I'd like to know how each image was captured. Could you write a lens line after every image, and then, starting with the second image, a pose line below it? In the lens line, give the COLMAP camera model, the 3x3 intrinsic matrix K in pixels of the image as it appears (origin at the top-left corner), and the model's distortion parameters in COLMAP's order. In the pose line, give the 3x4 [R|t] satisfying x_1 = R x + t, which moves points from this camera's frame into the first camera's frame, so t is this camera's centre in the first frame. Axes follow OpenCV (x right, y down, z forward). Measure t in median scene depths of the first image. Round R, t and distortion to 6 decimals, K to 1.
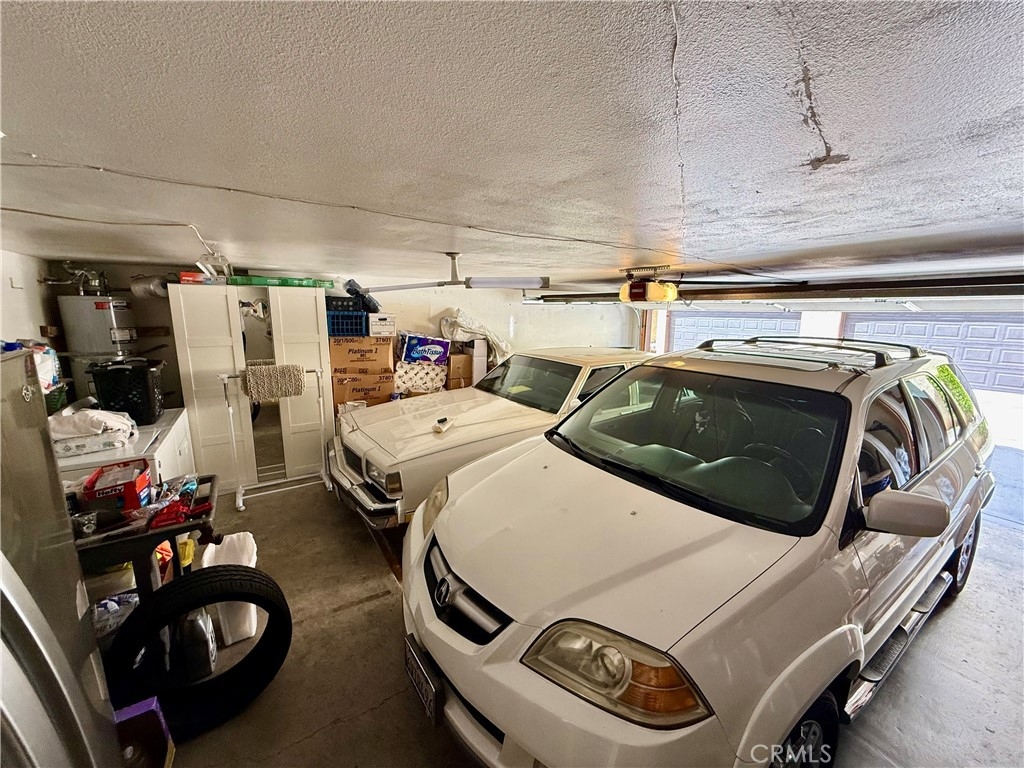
lens RADIAL K [[409.3, 0, 511.2], [0, 409.3, 382.3], [0, 0, 1]] dist [0.003731, -0.000351]
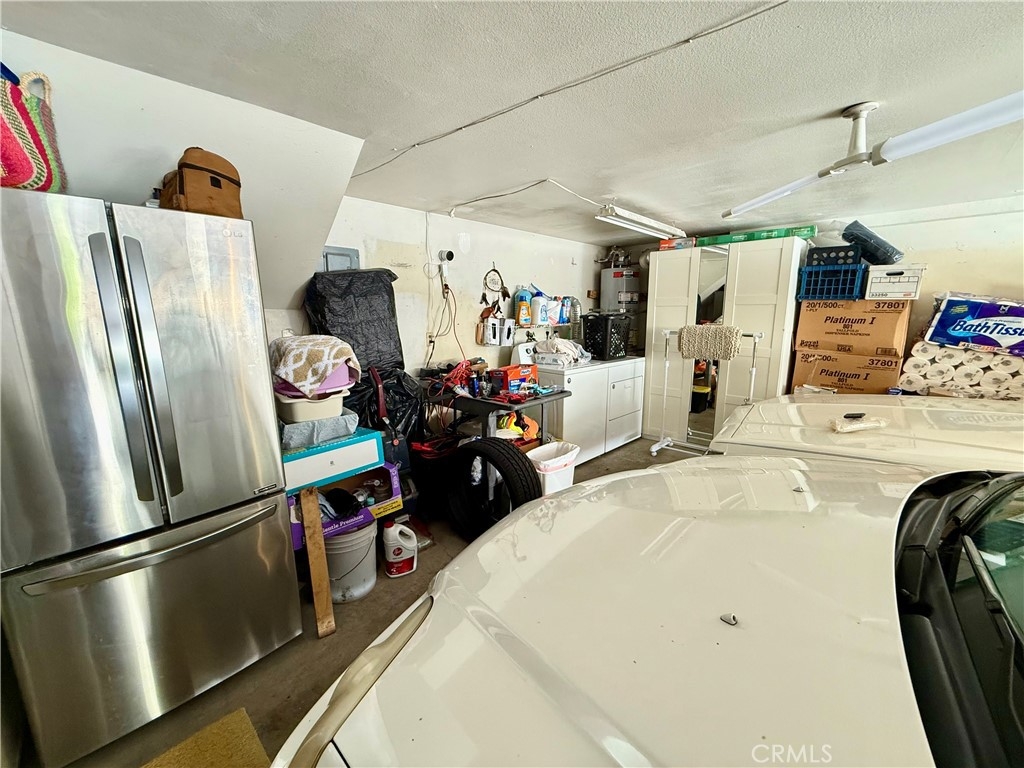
lens RADIAL K [[409.3, 0, 511.4], [0, 409.3, 386.9], [0, 0, 1]] dist [0.003731, -0.000351]
pose [[0.234822, 0.172196, -0.956665, 0.209341], [-0.163706, 0.977132, 0.135697, 0.037316], [0.958154, 0.124747, 0.257642, 0.260463]]
